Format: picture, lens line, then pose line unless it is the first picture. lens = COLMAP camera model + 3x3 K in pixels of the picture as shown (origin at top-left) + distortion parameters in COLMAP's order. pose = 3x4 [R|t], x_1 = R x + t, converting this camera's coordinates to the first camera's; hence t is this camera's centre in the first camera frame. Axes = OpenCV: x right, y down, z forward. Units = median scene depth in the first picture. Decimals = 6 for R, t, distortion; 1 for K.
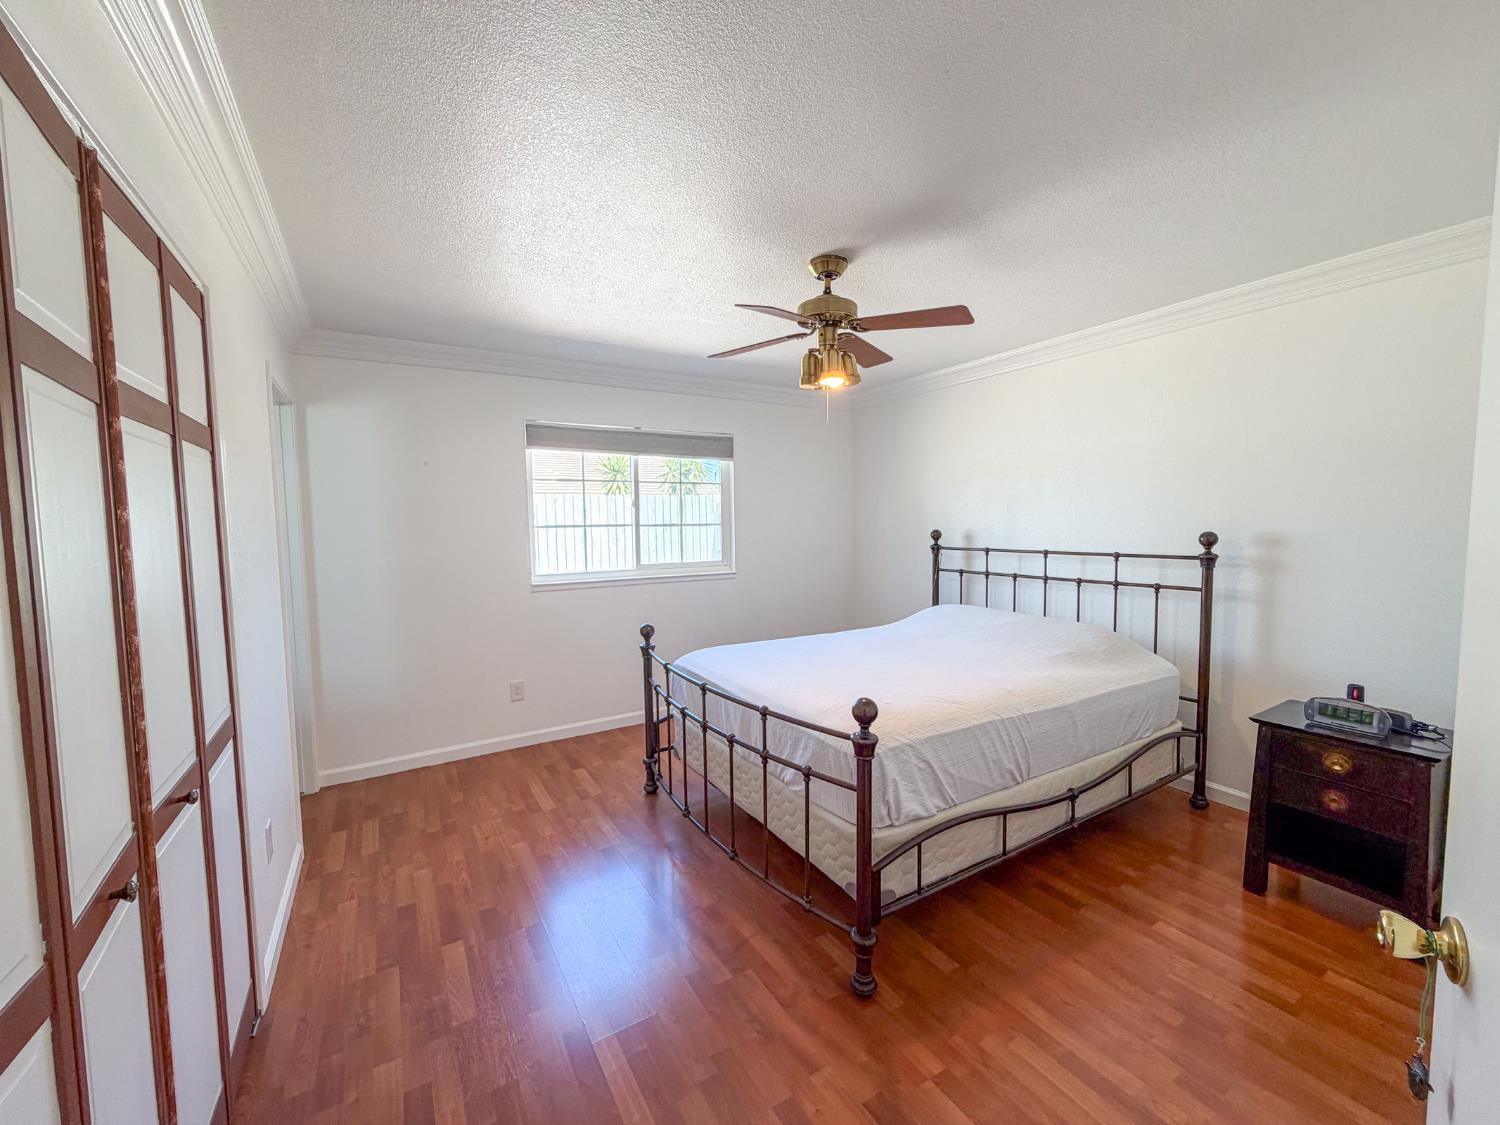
lens RADIAL K [[598.3, 0, 748.9], [0, 598.3, 560.3], [0, 0, 1]] dist [-0.001222, 0.000722]
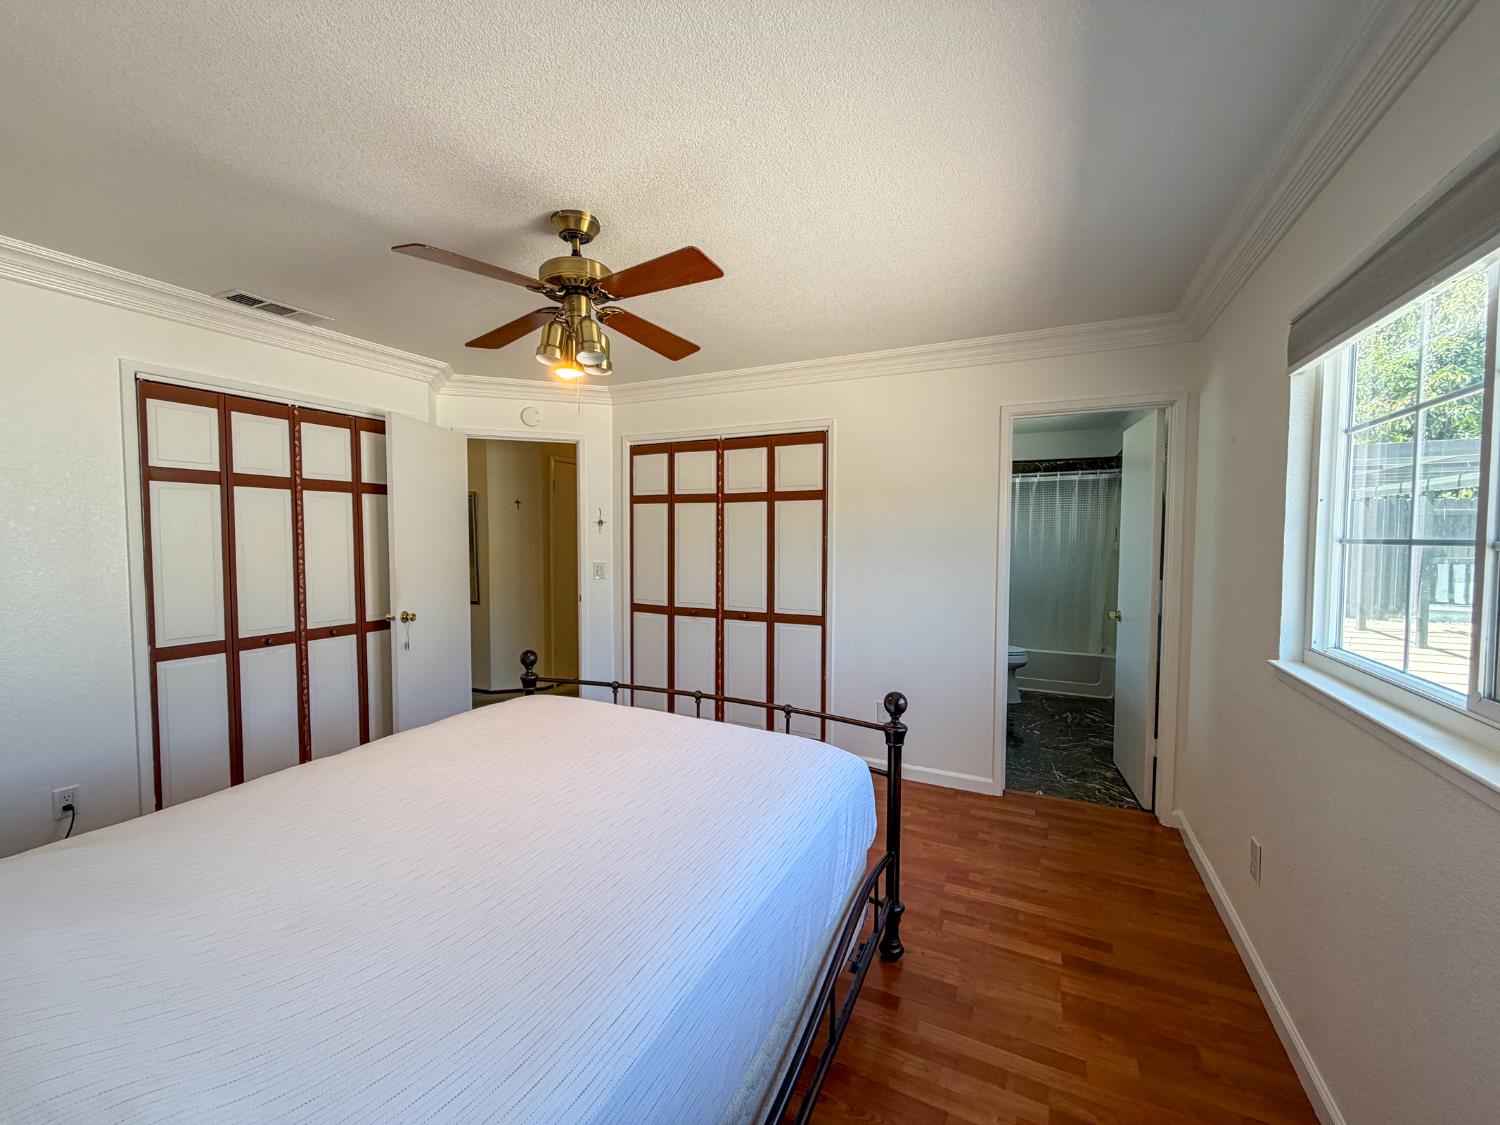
lens RADIAL K [[598.3, 0, 738.5], [0, 598.3, 556.6], [0, 0, 1]] dist [-0.001222, 0.000722]
pose [[-0.846352, 0.034272, -0.531519, 0.319020], [-0.026225, 0.994036, 0.105854, -0.106555], [0.531977, 0.103529, -0.840406, 1.480106]]
